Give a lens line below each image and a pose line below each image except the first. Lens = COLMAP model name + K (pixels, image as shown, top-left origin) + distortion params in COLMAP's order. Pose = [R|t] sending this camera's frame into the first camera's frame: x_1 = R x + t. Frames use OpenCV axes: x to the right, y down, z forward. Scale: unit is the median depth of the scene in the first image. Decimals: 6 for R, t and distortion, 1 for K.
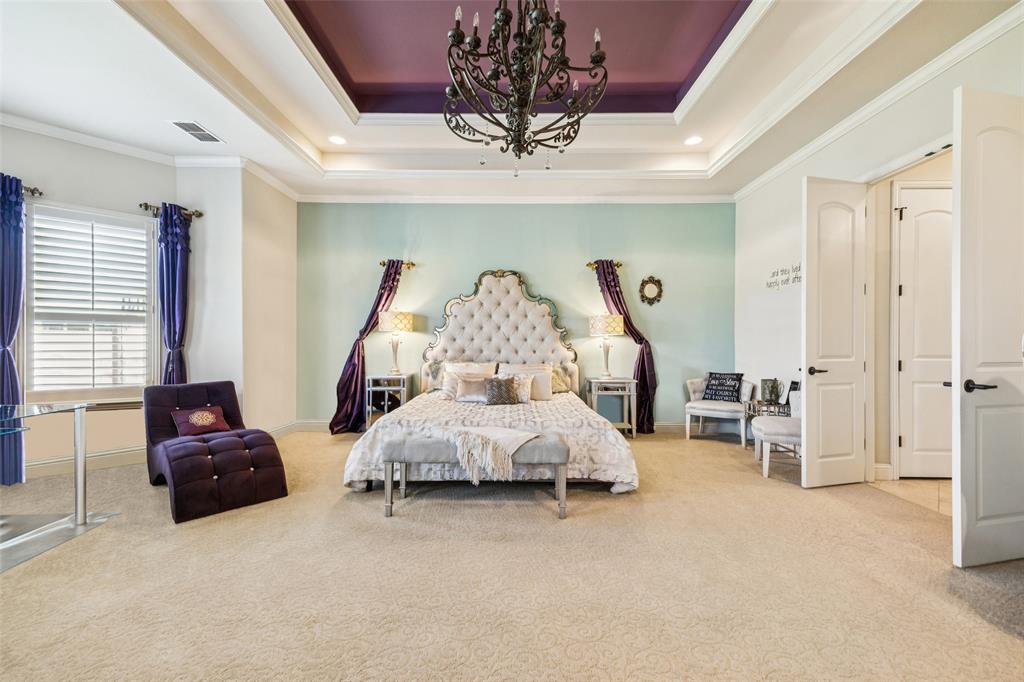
lens RADIAL K [[417.7, 0, 512.0], [0, 417.7, 347.2], [0, 0, 1]] dist [0.021767, -0.003538]
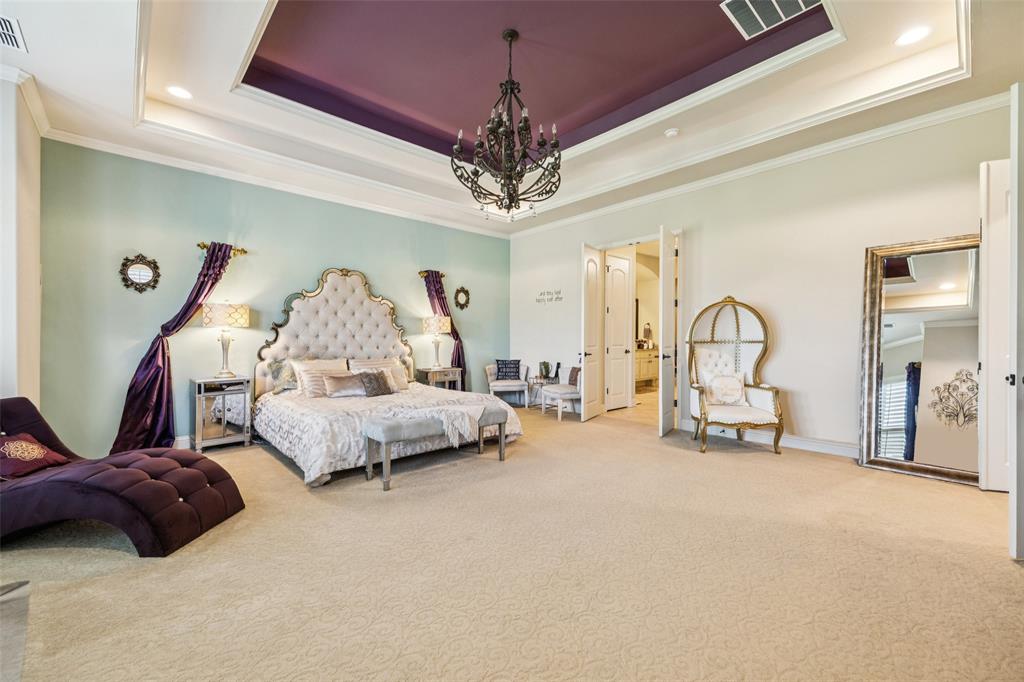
lens RADIAL K [[417.7, 0, 508.5], [0, 417.7, 351.3], [0, 0, 1]] dist [0.021767, -0.003538]
pose [[0.736004, -0.024229, 0.676544, -0.462944], [0.011097, 0.999657, 0.023728, -0.001562], [-0.676887, -0.009957, 0.736020, -0.039464]]
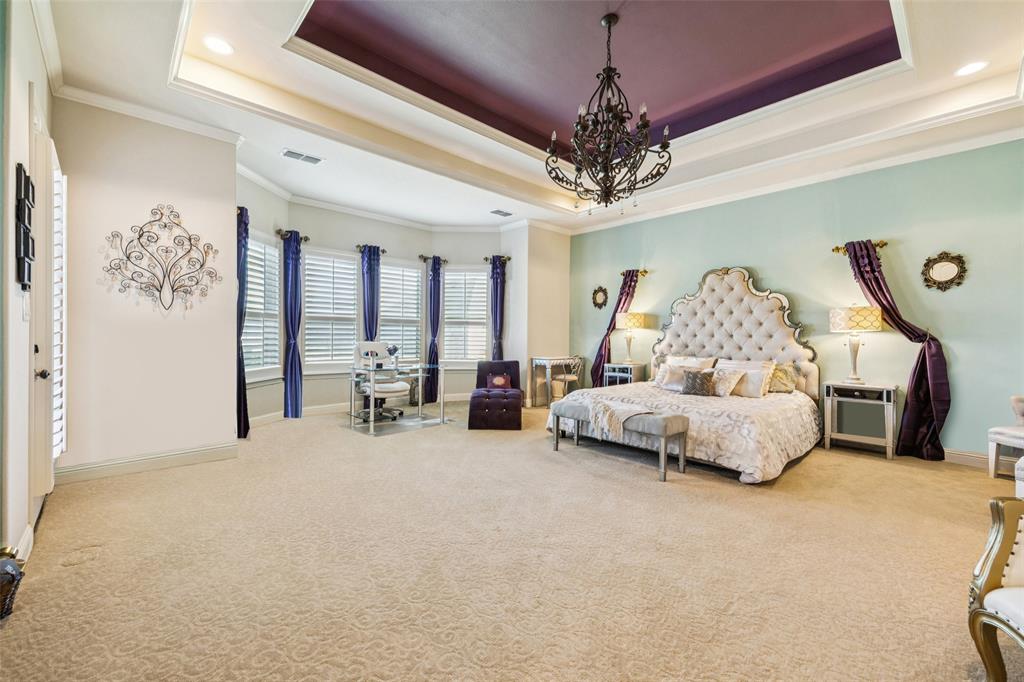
lens RADIAL K [[417.7, 0, 502.5], [0, 417.7, 342.3], [0, 0, 1]] dist [0.021767, -0.003538]
pose [[0.674788, 0.017039, -0.737815, 0.390126], [-0.019881, 0.999790, 0.004907, 0.003410], [0.737744, 0.011357, 0.674985, -0.098237]]
